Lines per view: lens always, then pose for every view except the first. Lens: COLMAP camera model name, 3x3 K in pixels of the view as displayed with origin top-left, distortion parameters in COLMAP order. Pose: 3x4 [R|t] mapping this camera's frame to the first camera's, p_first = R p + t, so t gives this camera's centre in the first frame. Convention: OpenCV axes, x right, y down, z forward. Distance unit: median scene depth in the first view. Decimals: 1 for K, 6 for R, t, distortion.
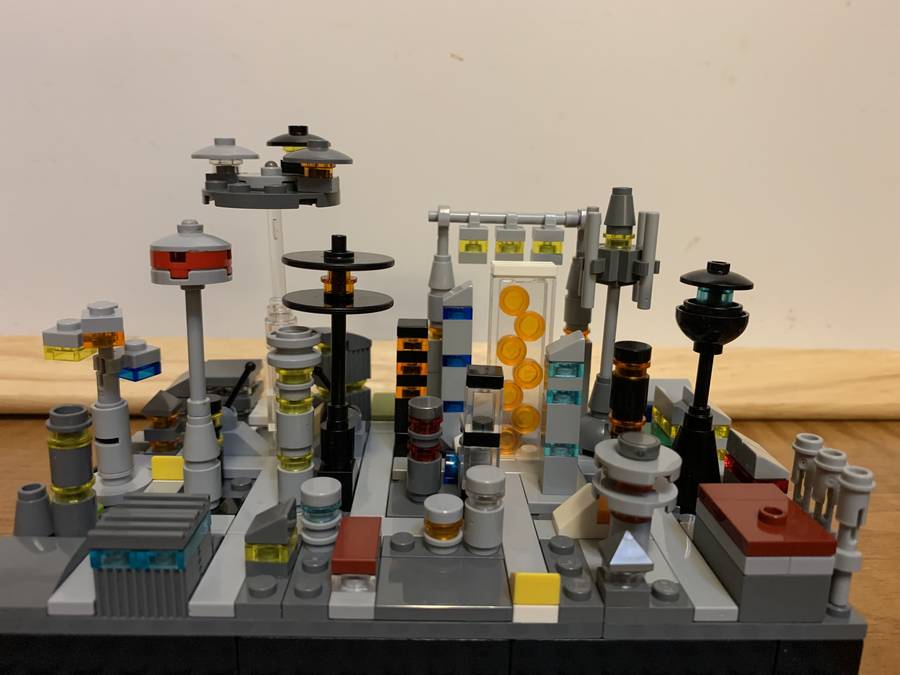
lens RADIAL K [[689.3, 0, 452.8], [0, 689.3, 337.2], [0, 0, 1]] dist [-0.001014, -0.007993]
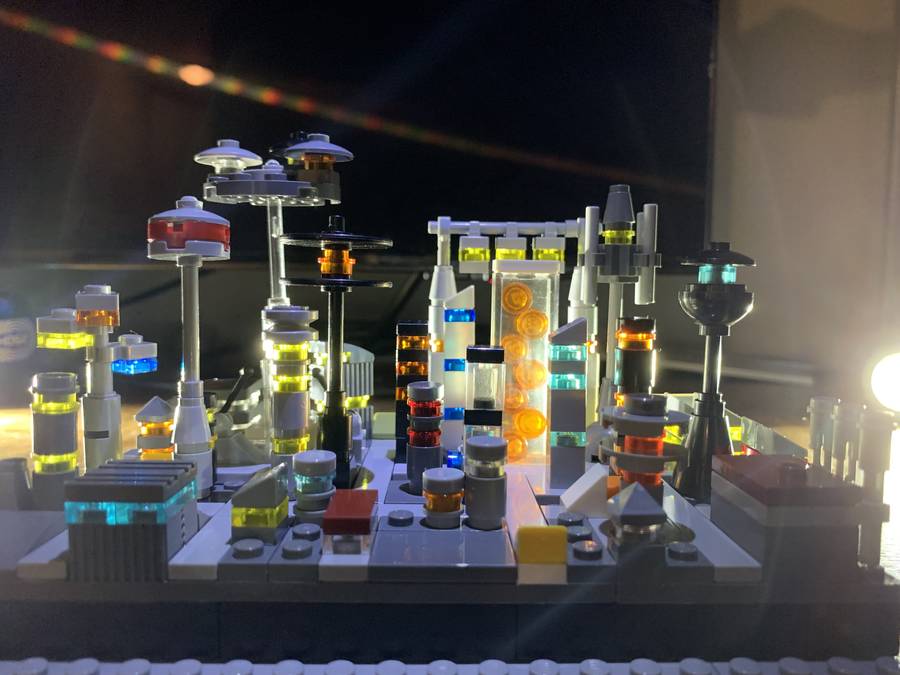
lens RADIAL K [[691.7, 0, 454.9], [0, 691.7, 349.0], [0, 0, 1]] dist [-0.004898, -0.005055]
pose [[0.999806, -0.016846, -0.010201, 0.012736], [0.015127, 0.988569, -0.150010, 0.178973], [0.012611, 0.149827, 0.988632, 0.029279]]
